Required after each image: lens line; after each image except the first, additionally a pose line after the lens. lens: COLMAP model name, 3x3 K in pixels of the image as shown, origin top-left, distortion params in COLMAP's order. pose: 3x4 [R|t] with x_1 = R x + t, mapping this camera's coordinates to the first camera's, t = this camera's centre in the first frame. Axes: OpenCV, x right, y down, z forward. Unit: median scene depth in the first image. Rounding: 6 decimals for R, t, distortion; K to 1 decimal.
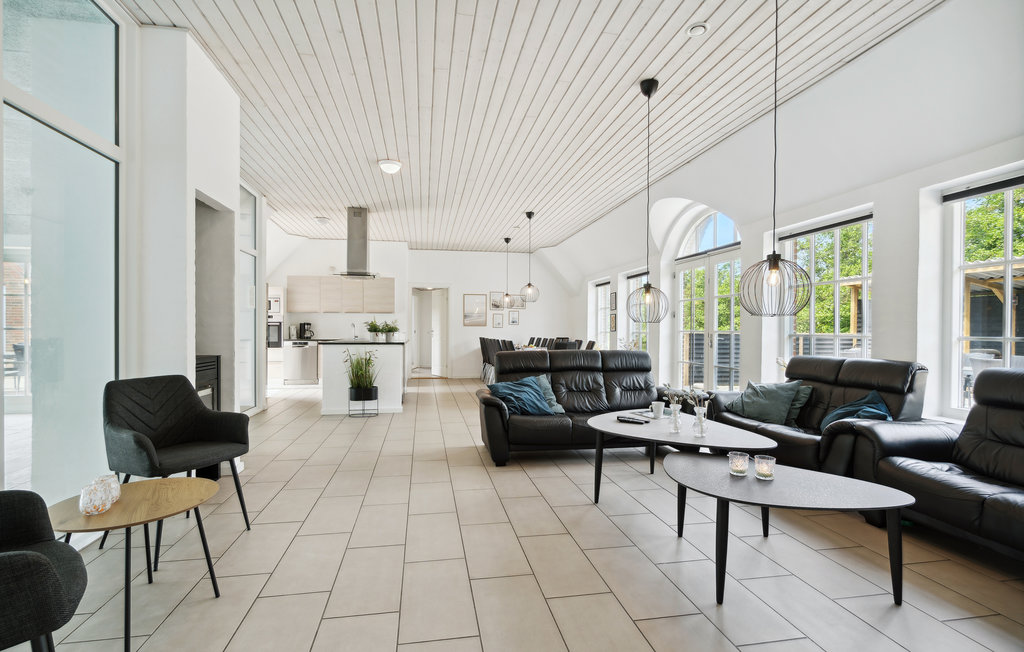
lens RADIAL K [[469.2, 0, 498.6], [0, 469.2, 330.4], [0, 0, 1]] dist [0.000135, -0.000051]
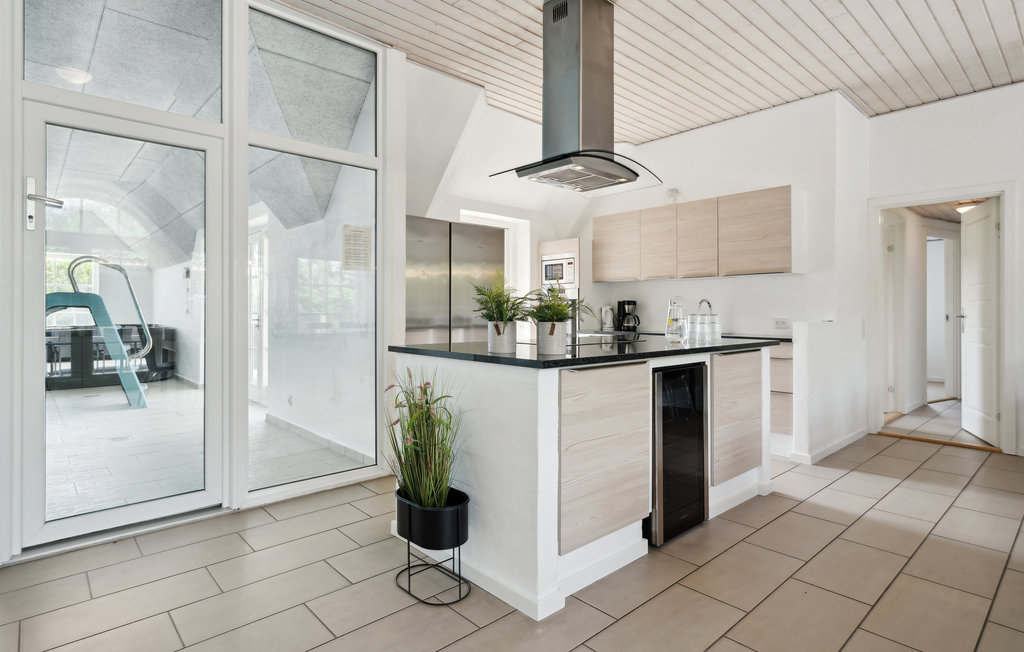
lens RADIAL K [[527.2, 0, 511.7], [0, 527.2, 308.6], [0, 0, 1]] dist [0.000849, 0.000347]
pose [[0.546538, -0.008433, -0.837392, 0.027394], [-0.000629, 0.999945, -0.010480, -0.000278], [0.837434, 0.006254, 0.546502, 0.555575]]
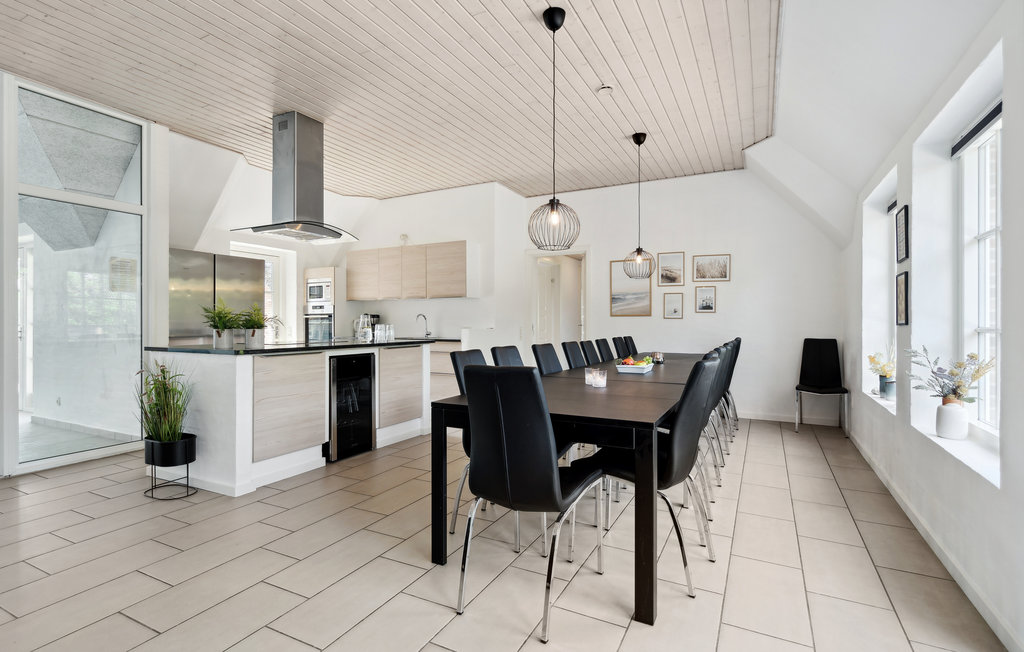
lens RADIAL K [[485.6, 0, 508.1], [0, 485.6, 320.4], [0, 0, 1]] dist [0.000170, 0.000353]
pose [[0.800149, -0.008770, -0.599738, 0.212701], [0.004066, 0.999949, -0.009198, 0.000860], [0.599788, 0.004922, 0.800144, 0.521248]]
